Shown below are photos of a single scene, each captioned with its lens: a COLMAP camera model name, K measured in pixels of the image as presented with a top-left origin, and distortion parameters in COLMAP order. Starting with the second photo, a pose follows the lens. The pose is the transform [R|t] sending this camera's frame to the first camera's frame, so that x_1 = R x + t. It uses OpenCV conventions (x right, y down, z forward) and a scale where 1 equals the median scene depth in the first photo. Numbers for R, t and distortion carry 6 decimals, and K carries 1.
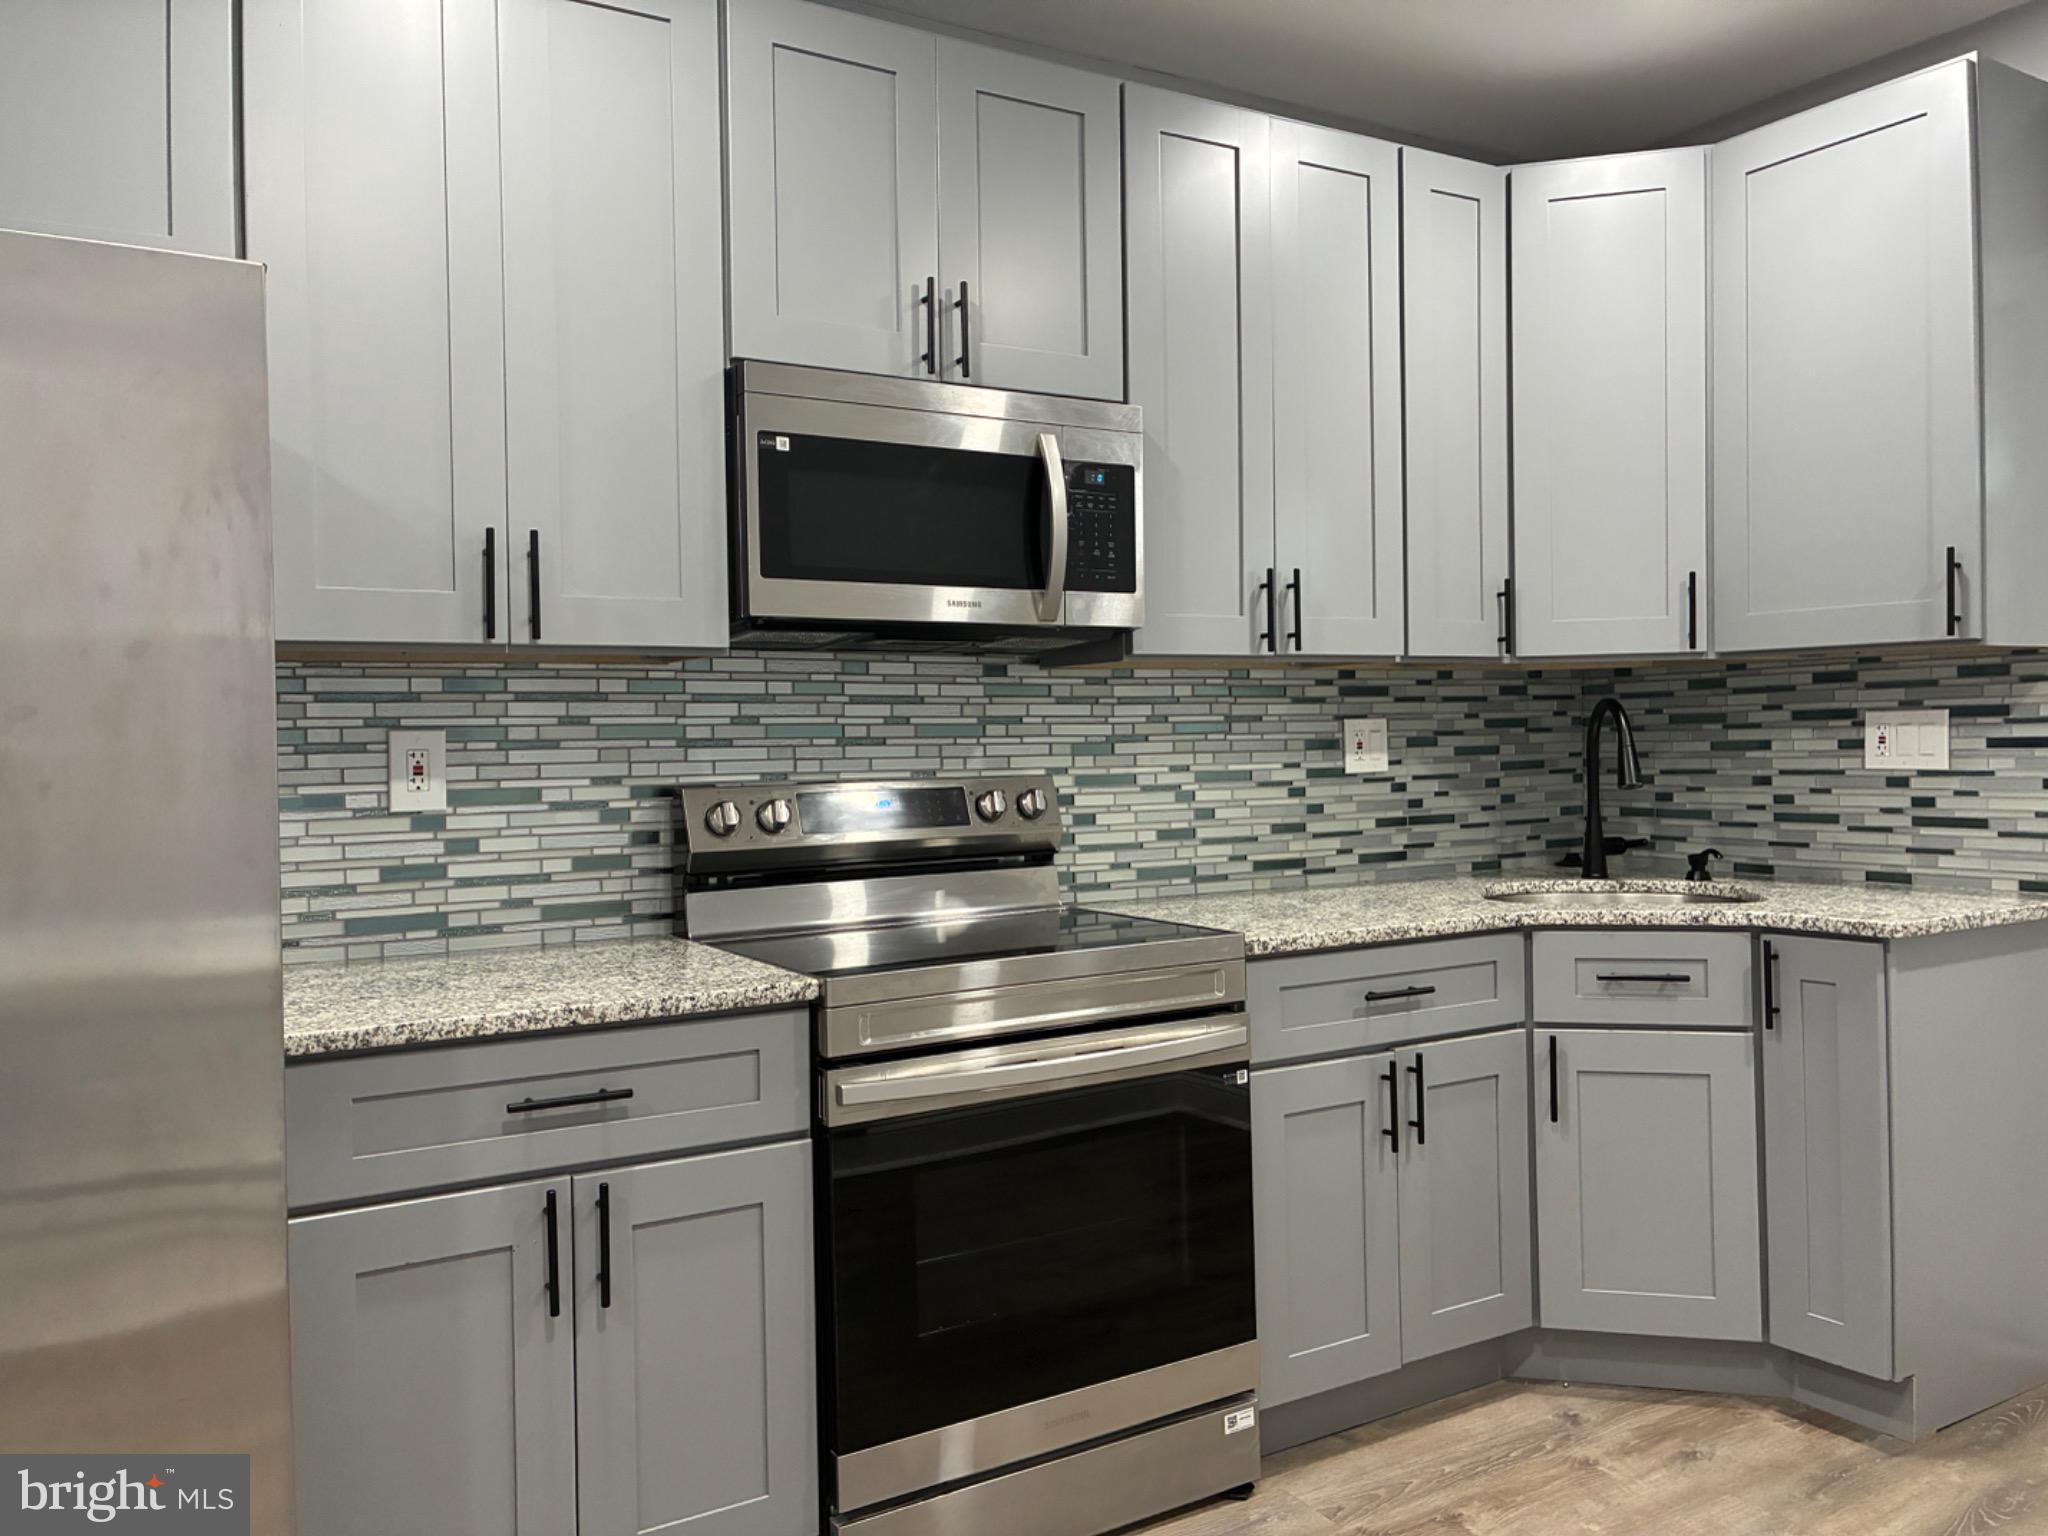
lens RADIAL K [[1603.7, 0, 1012.9], [0, 1603.7, 759.0], [0, 0, 1]] dist [0.042197, -0.052501]
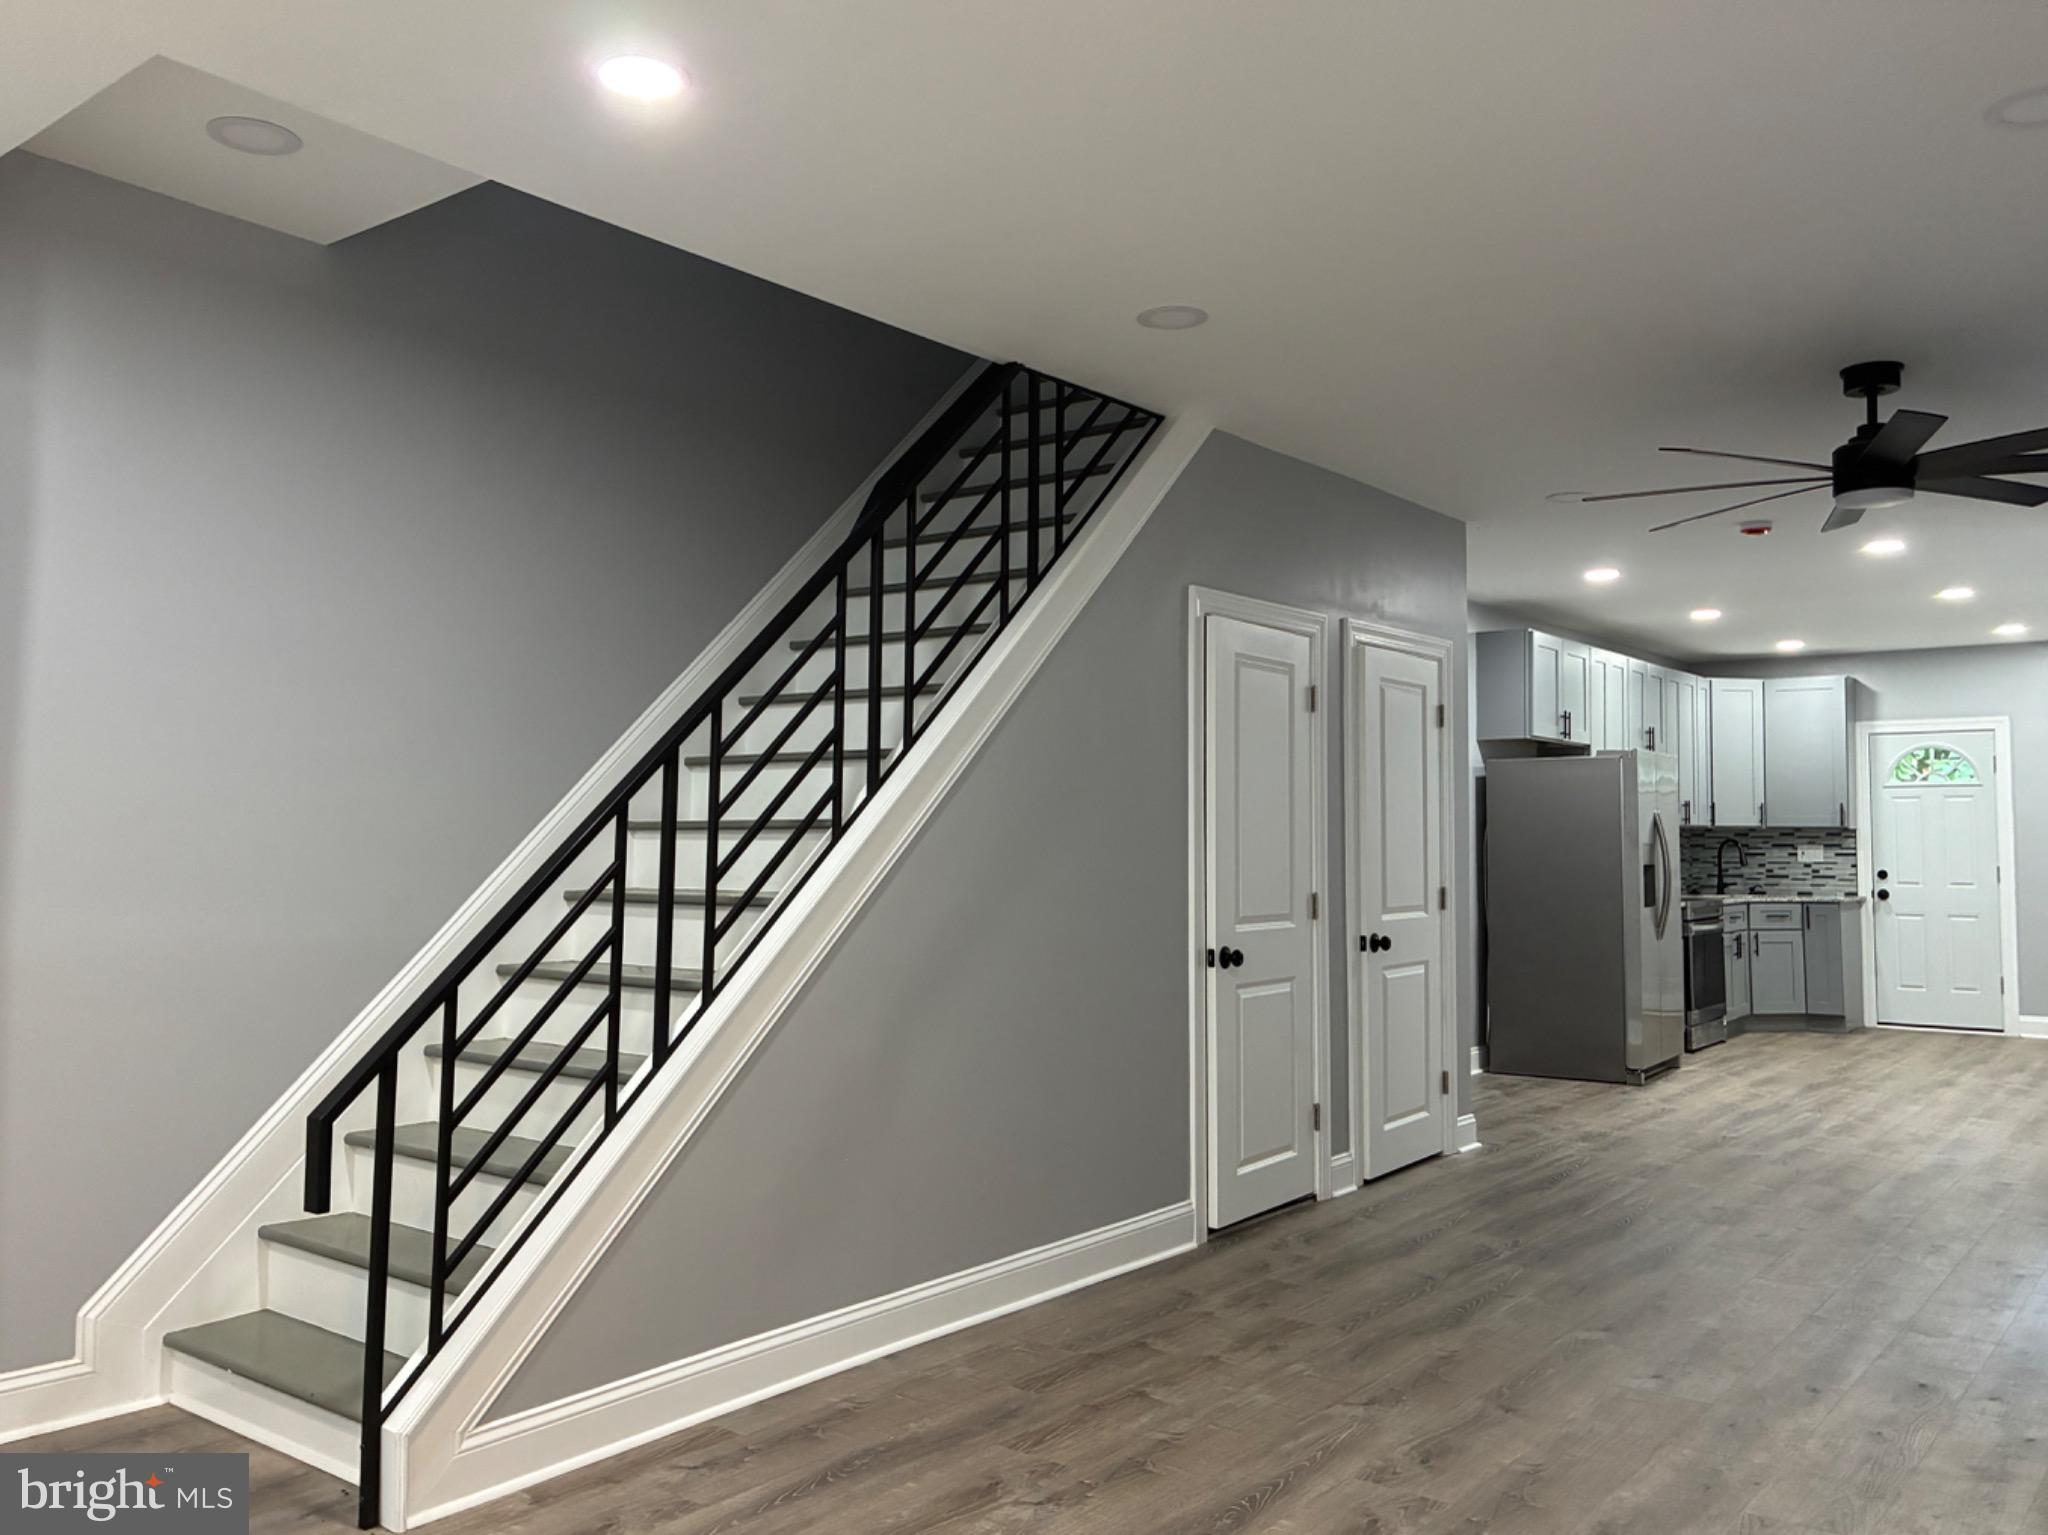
lens RADIAL K [[1603.7, 0, 1009.8], [0, 1603.7, 752.2], [0, 0, 1]] dist [0.042197, -0.052501]
pose [[0.940567, 0.038073, 0.337466, -2.181565], [-0.012958, 0.996996, -0.076366, 0.057385], [-0.339360, 0.067455, 0.938235, -1.636573]]
